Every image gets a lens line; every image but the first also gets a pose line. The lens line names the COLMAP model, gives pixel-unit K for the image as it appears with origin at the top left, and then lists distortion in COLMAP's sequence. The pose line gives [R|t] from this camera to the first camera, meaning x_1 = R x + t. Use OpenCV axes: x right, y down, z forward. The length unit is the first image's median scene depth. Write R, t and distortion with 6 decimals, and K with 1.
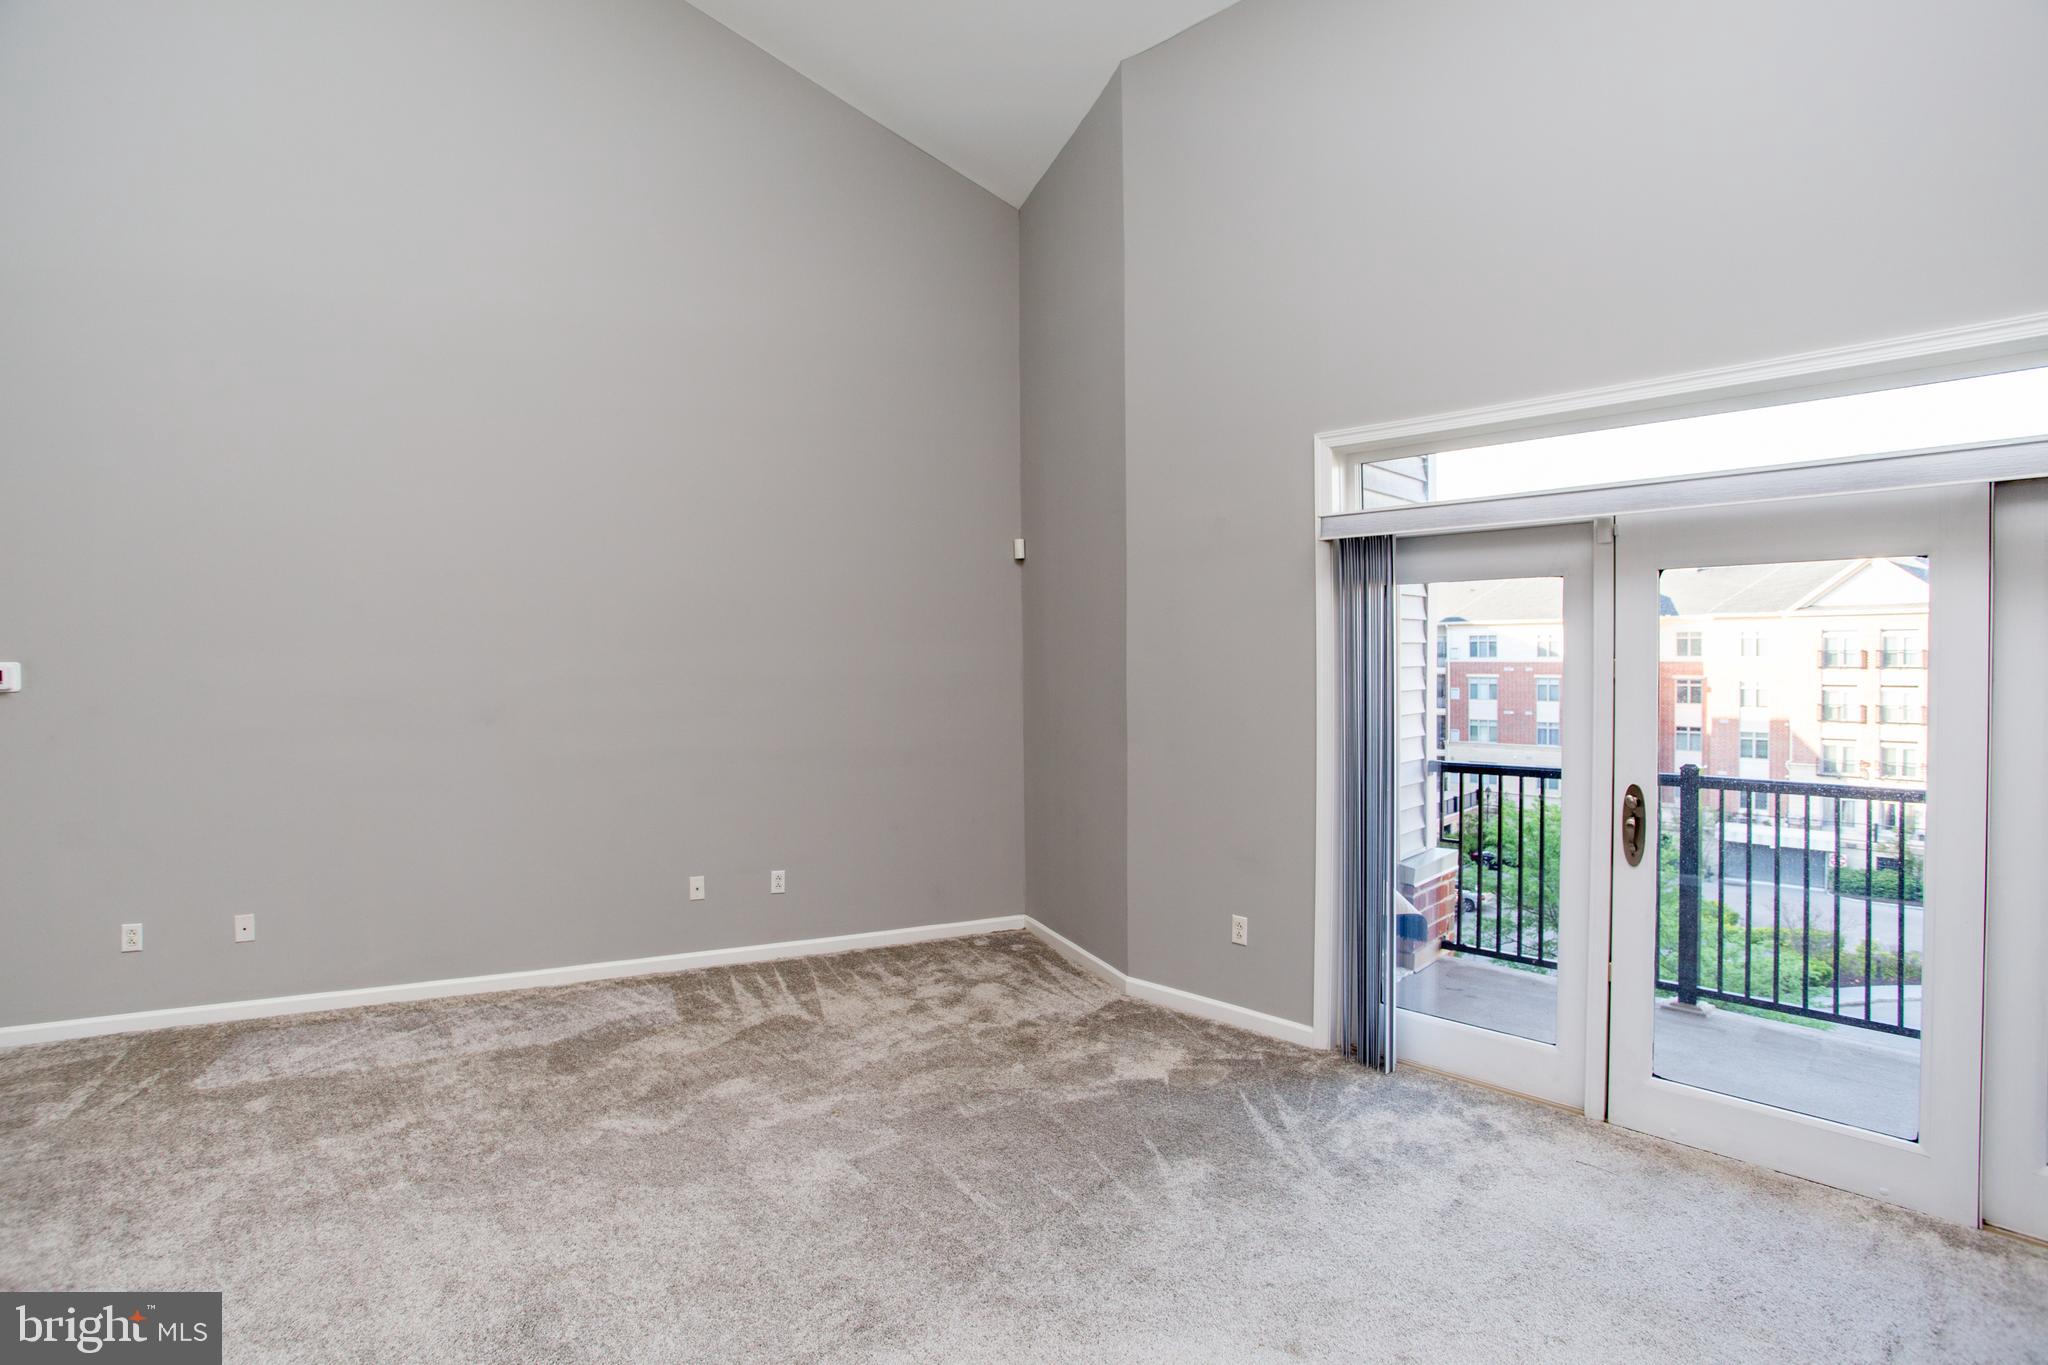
lens RADIAL K [[983.1, 0, 1019.2], [0, 983.1, 676.8], [0, 0, 1]] dist [-0.072812, 0.025738]
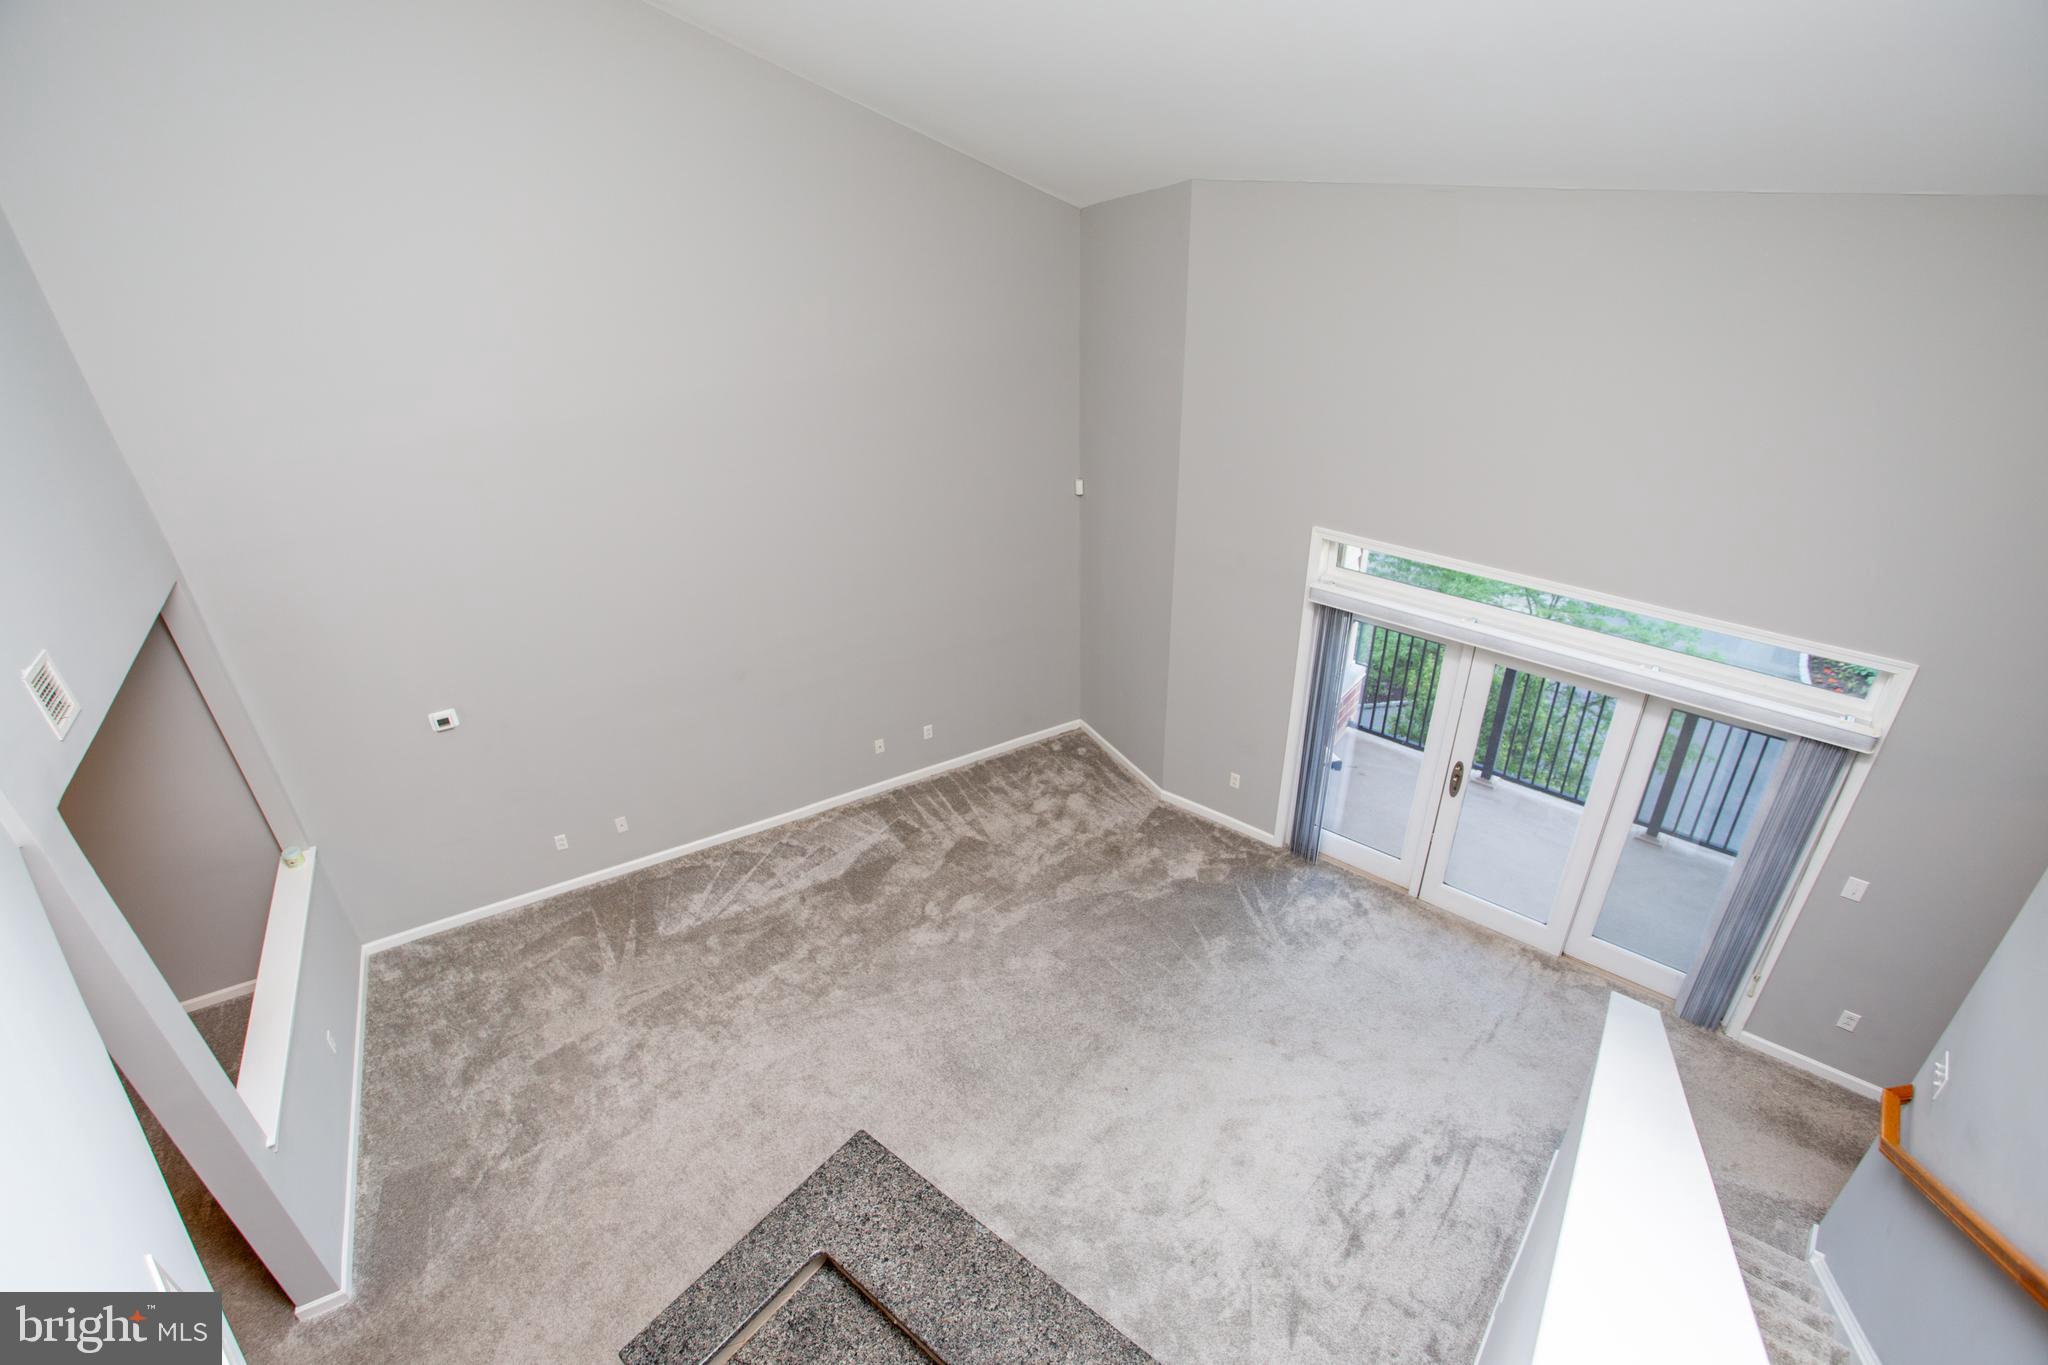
lens RADIAL K [[973.6, 0, 1024.0], [0, 973.6, 682.5], [0, 0, 1]] dist [-0.092619, 0.042883]
pose [[0.995061, -0.065723, 0.074387, -0.278098], [0.023081, 0.882058, 0.470576, -0.758551], [-0.096542, -0.466535, 0.879218, -0.406200]]
